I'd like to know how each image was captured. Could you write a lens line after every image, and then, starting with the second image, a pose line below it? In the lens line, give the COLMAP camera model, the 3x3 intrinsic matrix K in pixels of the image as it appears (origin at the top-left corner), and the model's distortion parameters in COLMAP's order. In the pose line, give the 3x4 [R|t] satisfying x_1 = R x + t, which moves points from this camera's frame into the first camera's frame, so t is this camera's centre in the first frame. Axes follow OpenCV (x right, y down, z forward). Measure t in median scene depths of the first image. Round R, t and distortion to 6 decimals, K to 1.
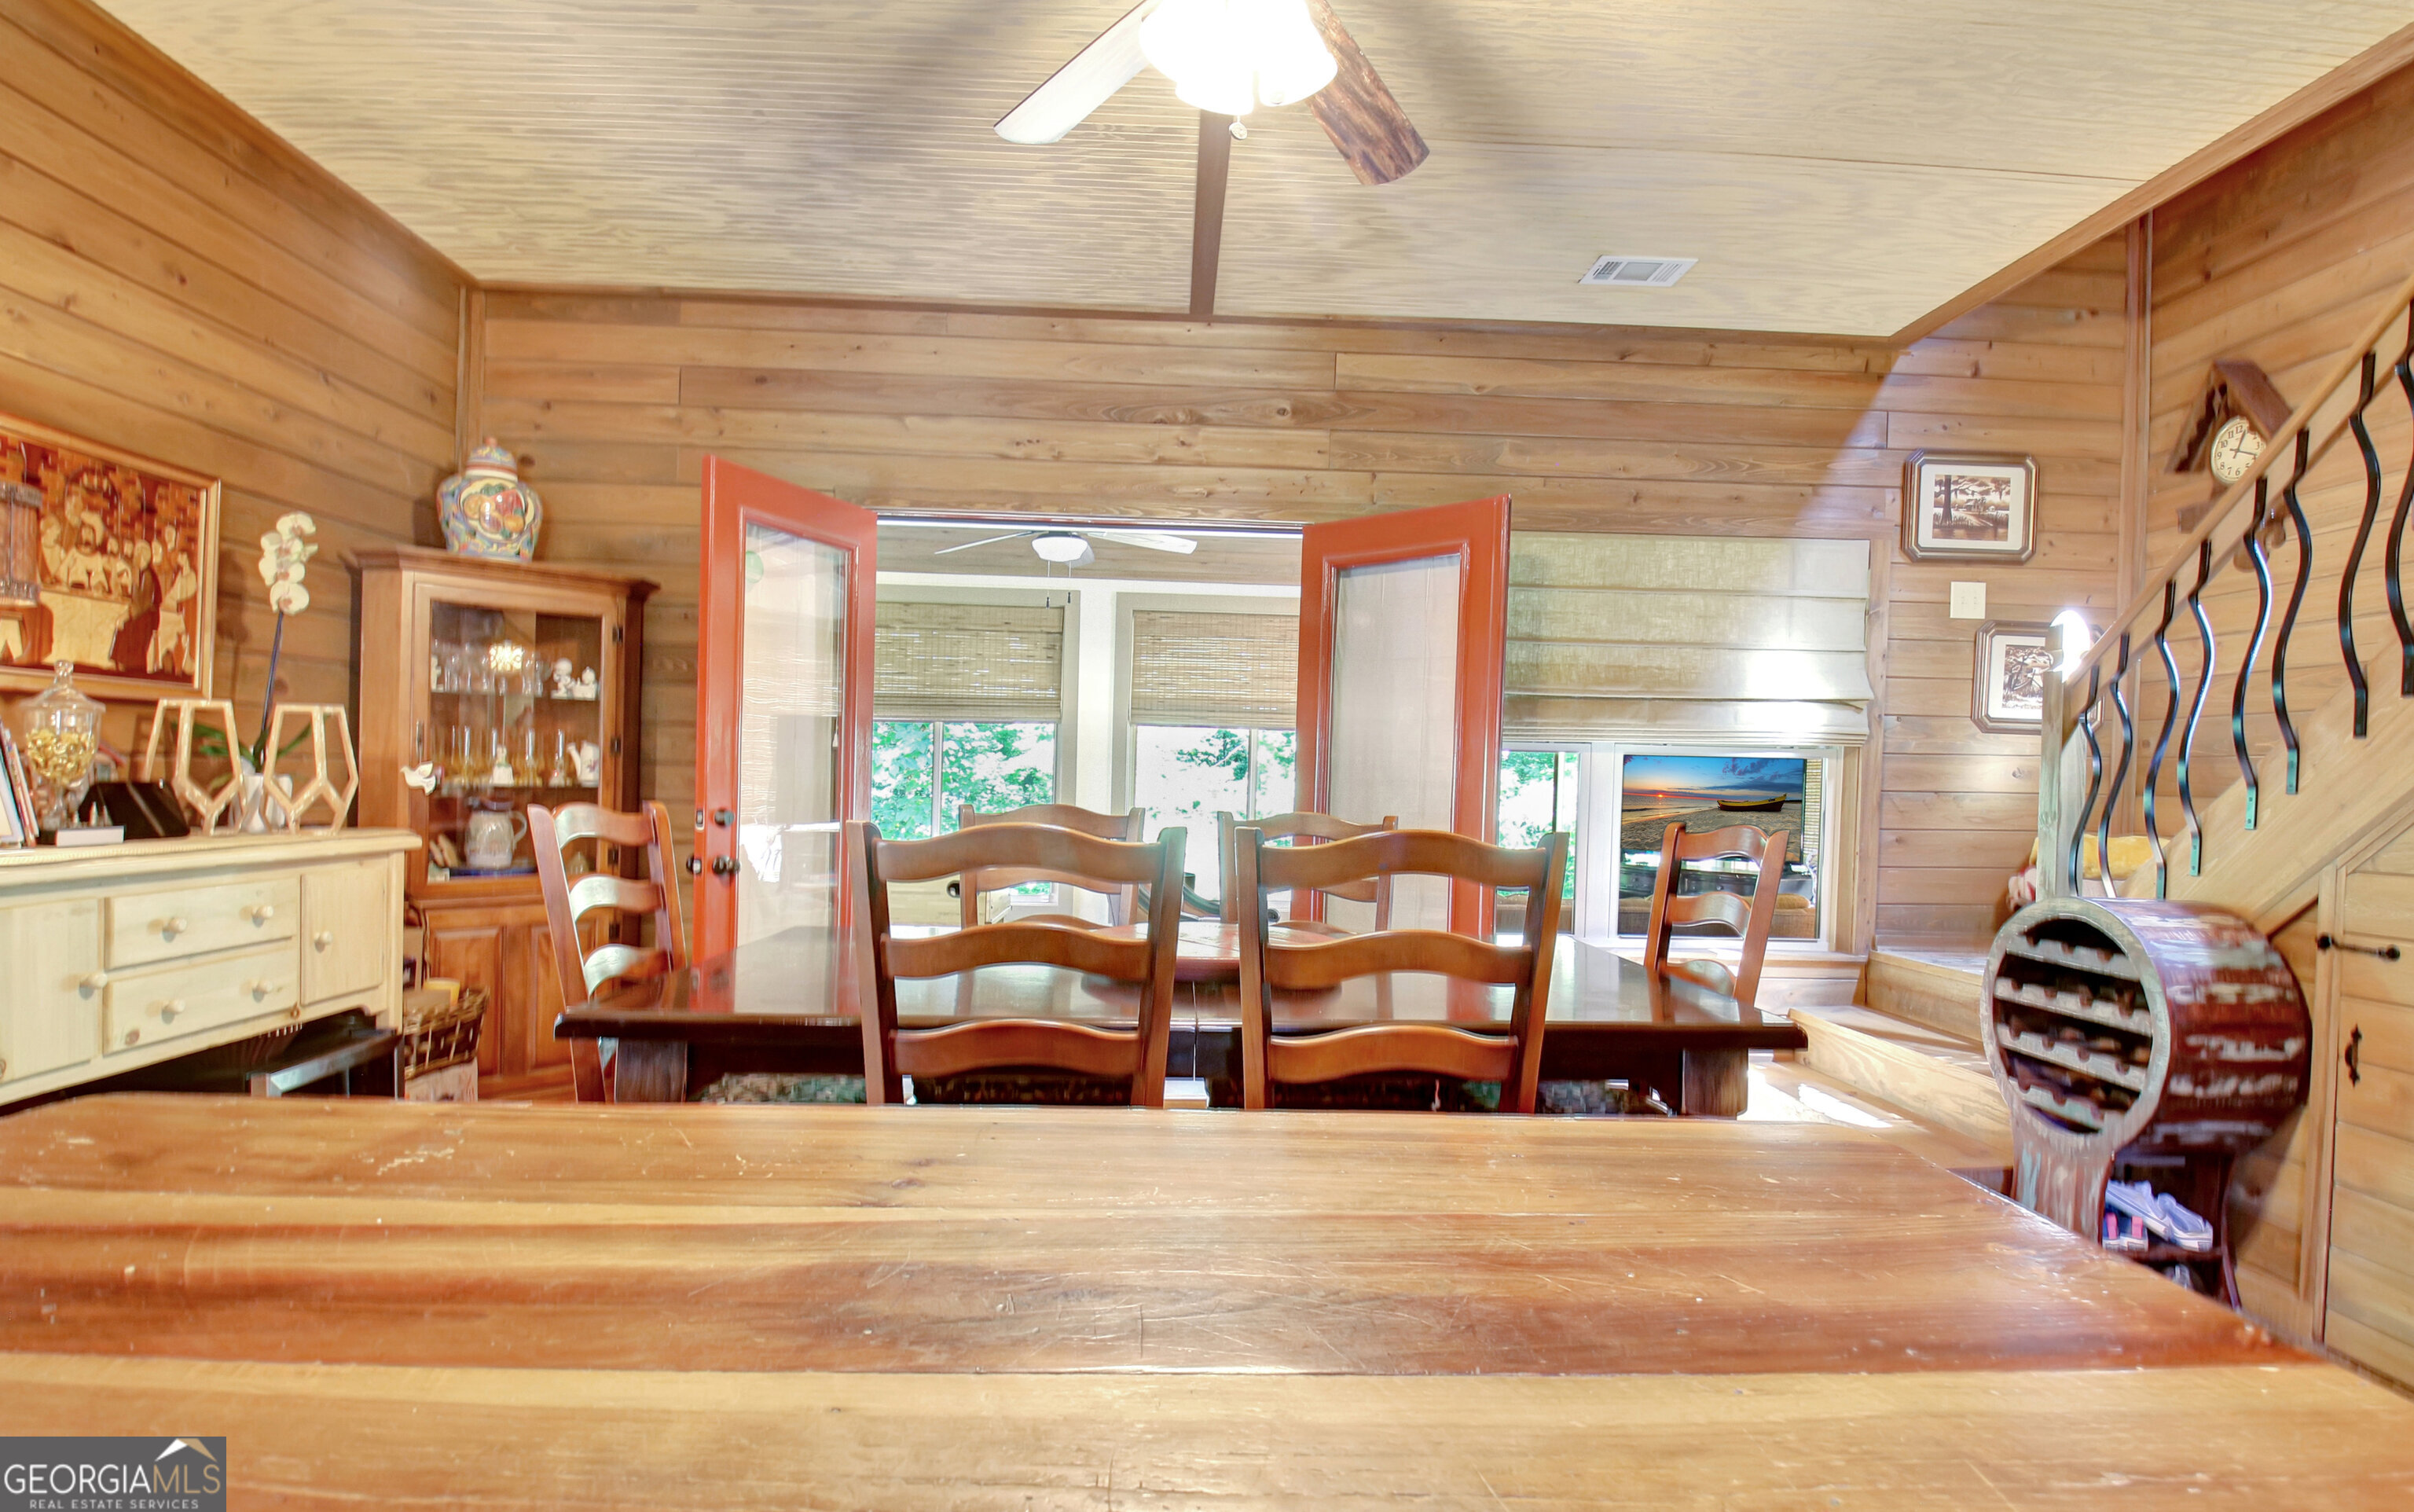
lens RADIAL K [[1228.8, 0, 1227.2], [0, 1228.8, 786.1], [0, 0, 1]] dist [-0.003333, -0.008571]
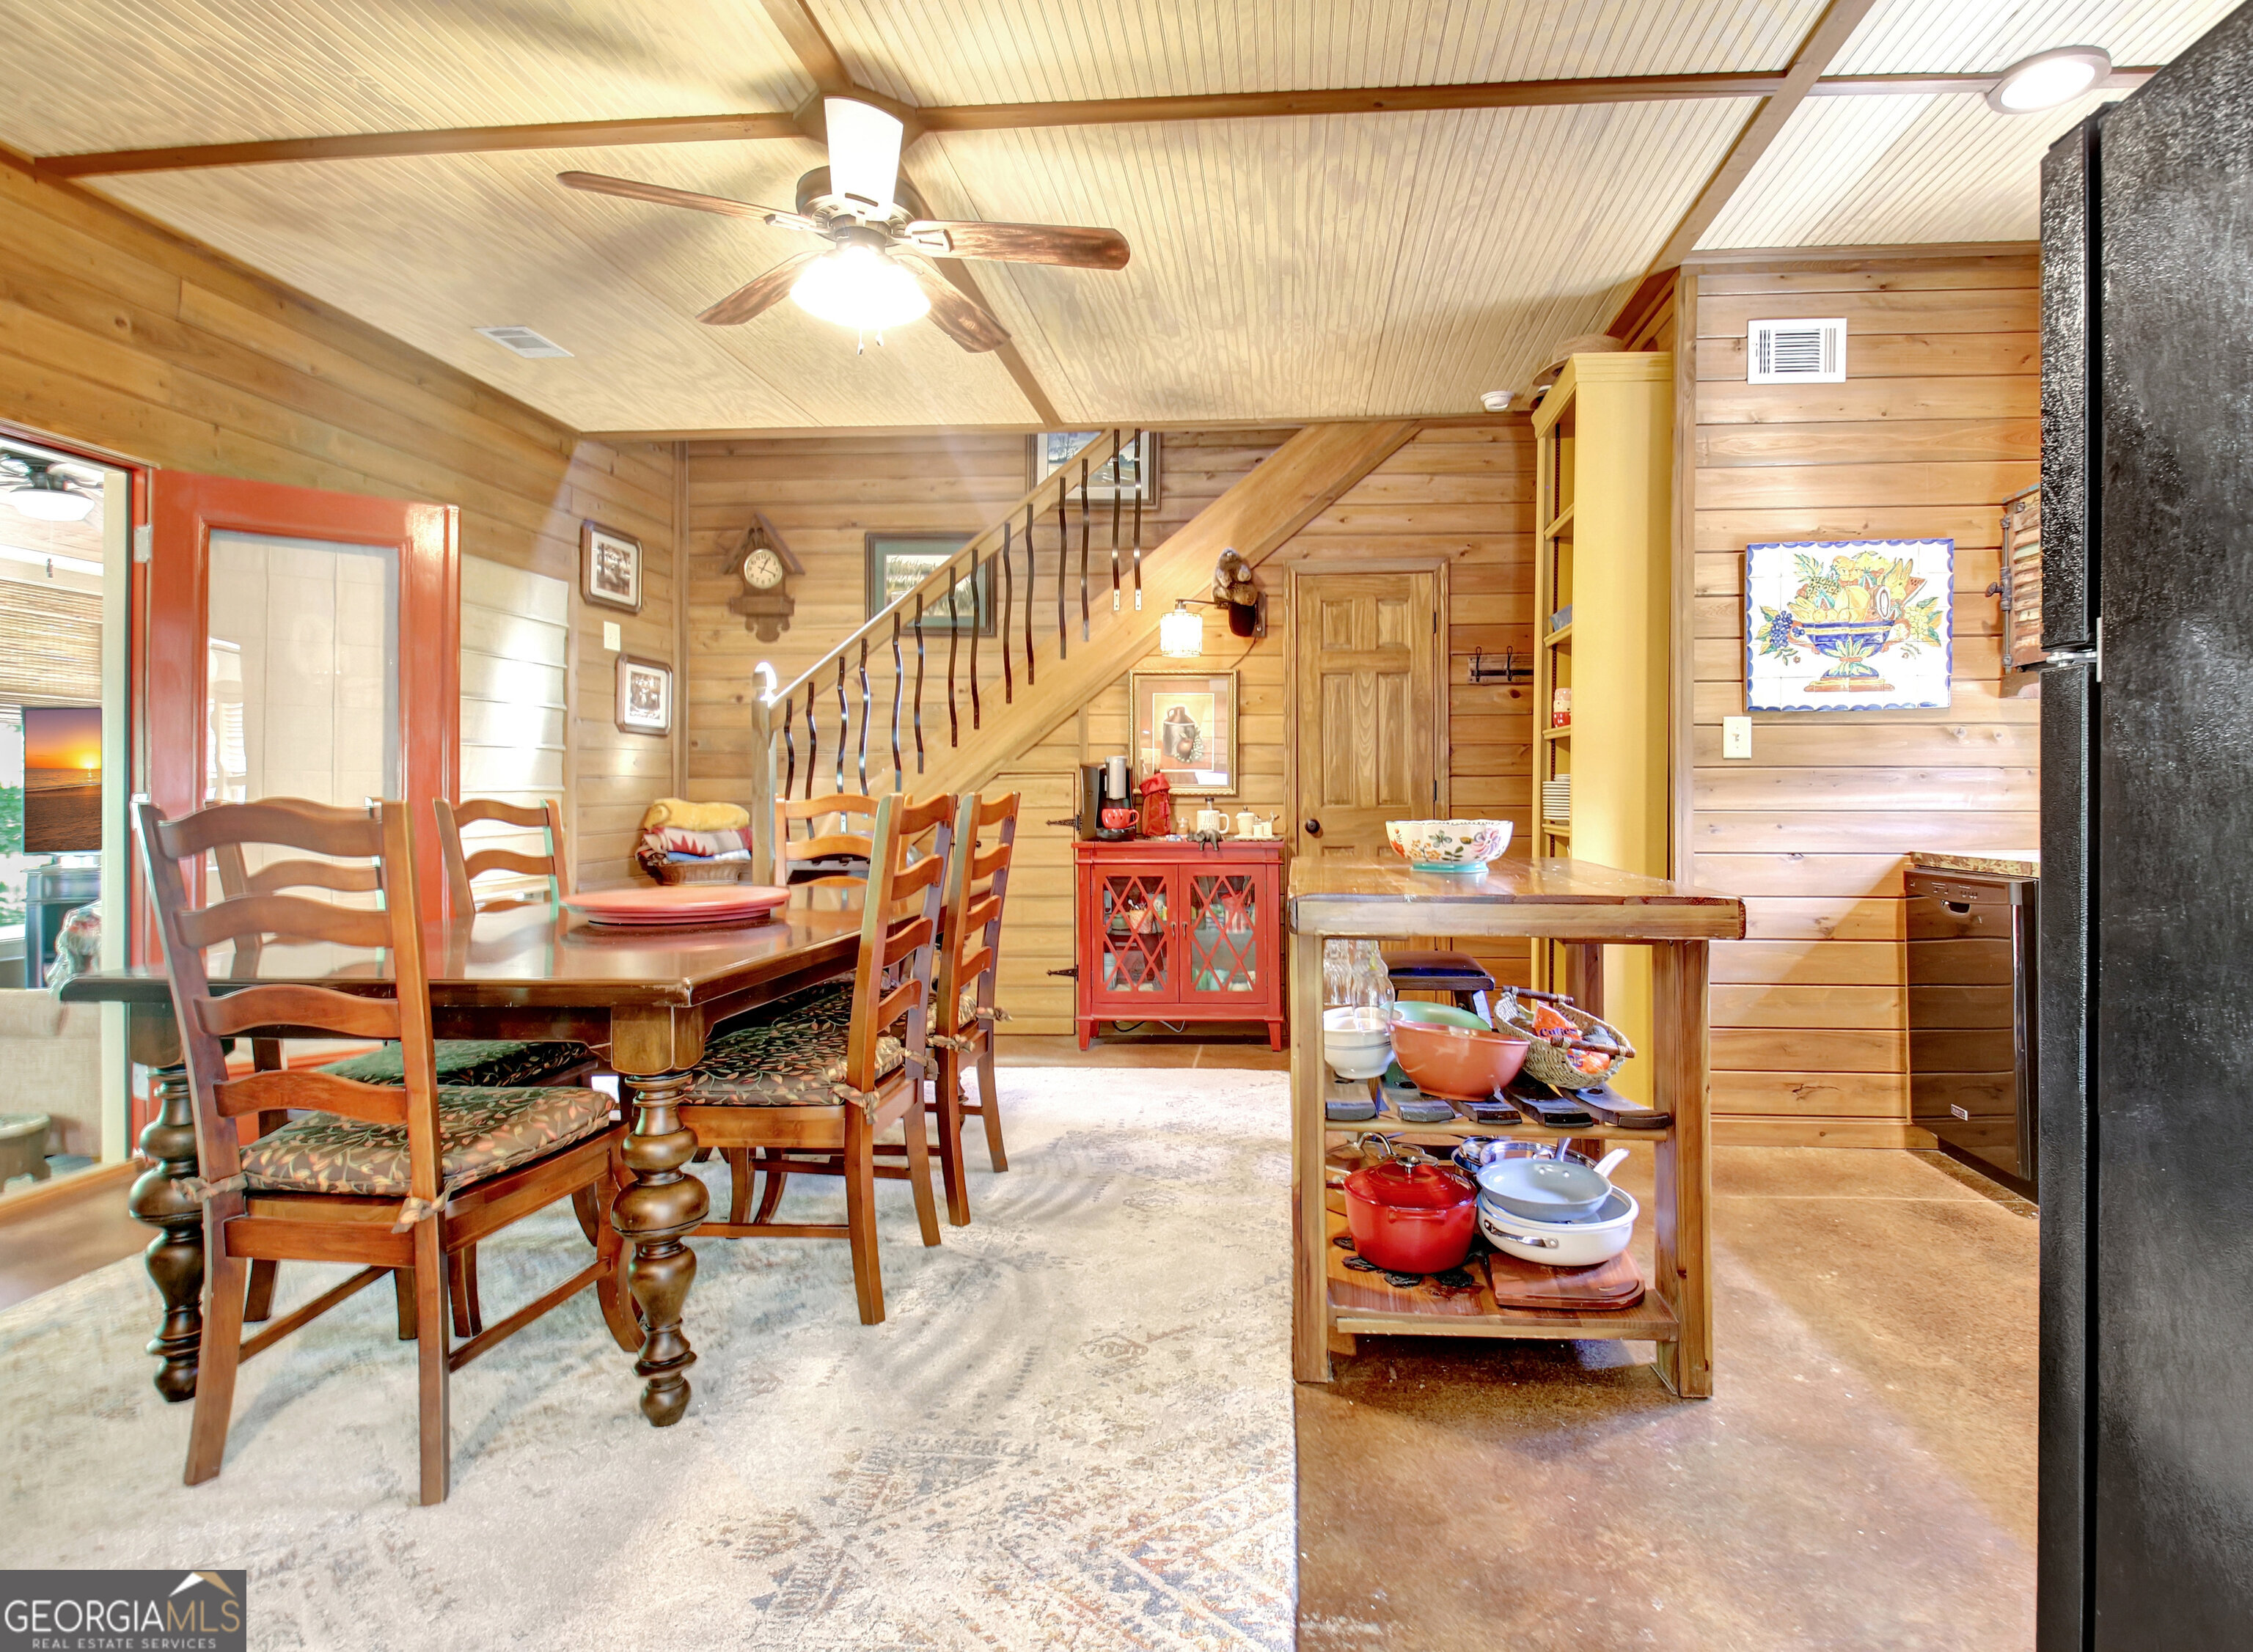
lens RADIAL K [[1185.6, 0, 1262.9], [0, 1185.6, 801.1], [0, 0, 1]] dist [-0.033141, -0.001633]
pose [[0.077404, -0.030265, 0.996540, -0.678733], [0.007789, 0.999527, 0.029751, -0.001170], [-0.996969, 0.005460, 0.077603, 0.182110]]
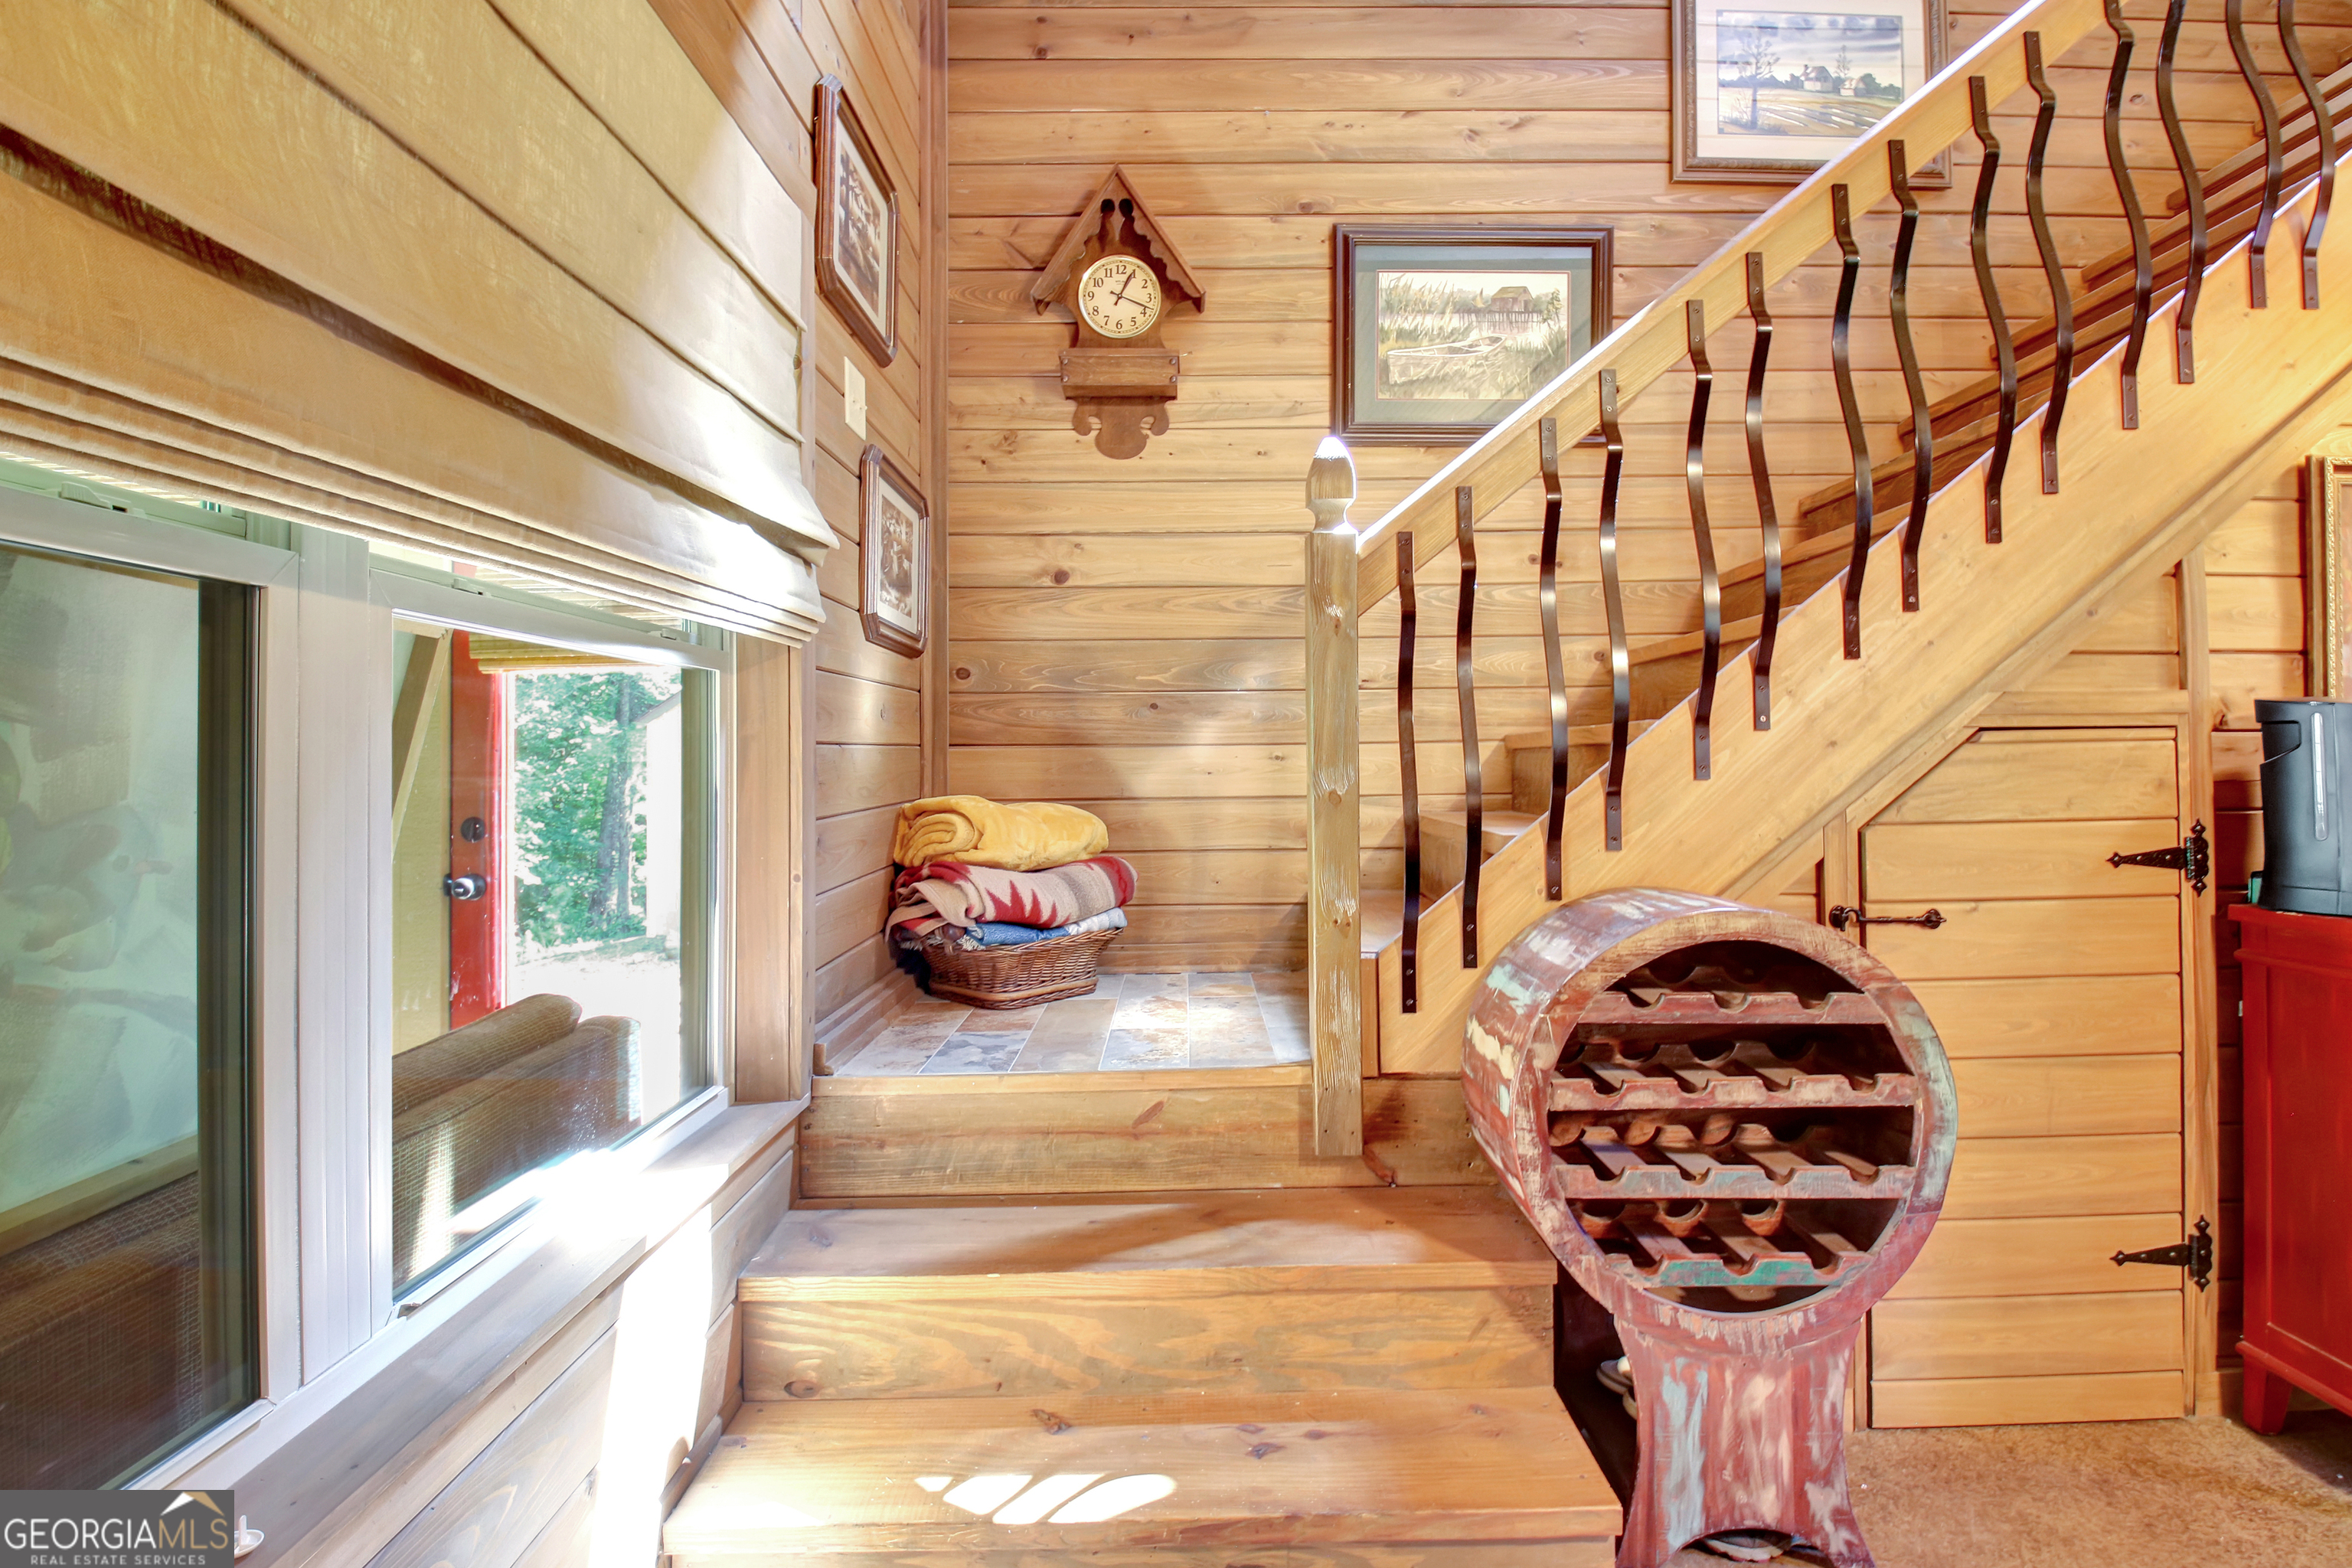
lens RADIAL K [[1146.2, 0, 1175.3], [0, 1146.2, 754.0], [0, 0, 1]] dist [0.002167, -0.015693]
pose [[0.050258, -0.014580, 0.998630, 0.093188], [0.012522, 0.999824, 0.013967, 0.004590], [-0.998658, 0.011803, 0.050432, 0.866267]]
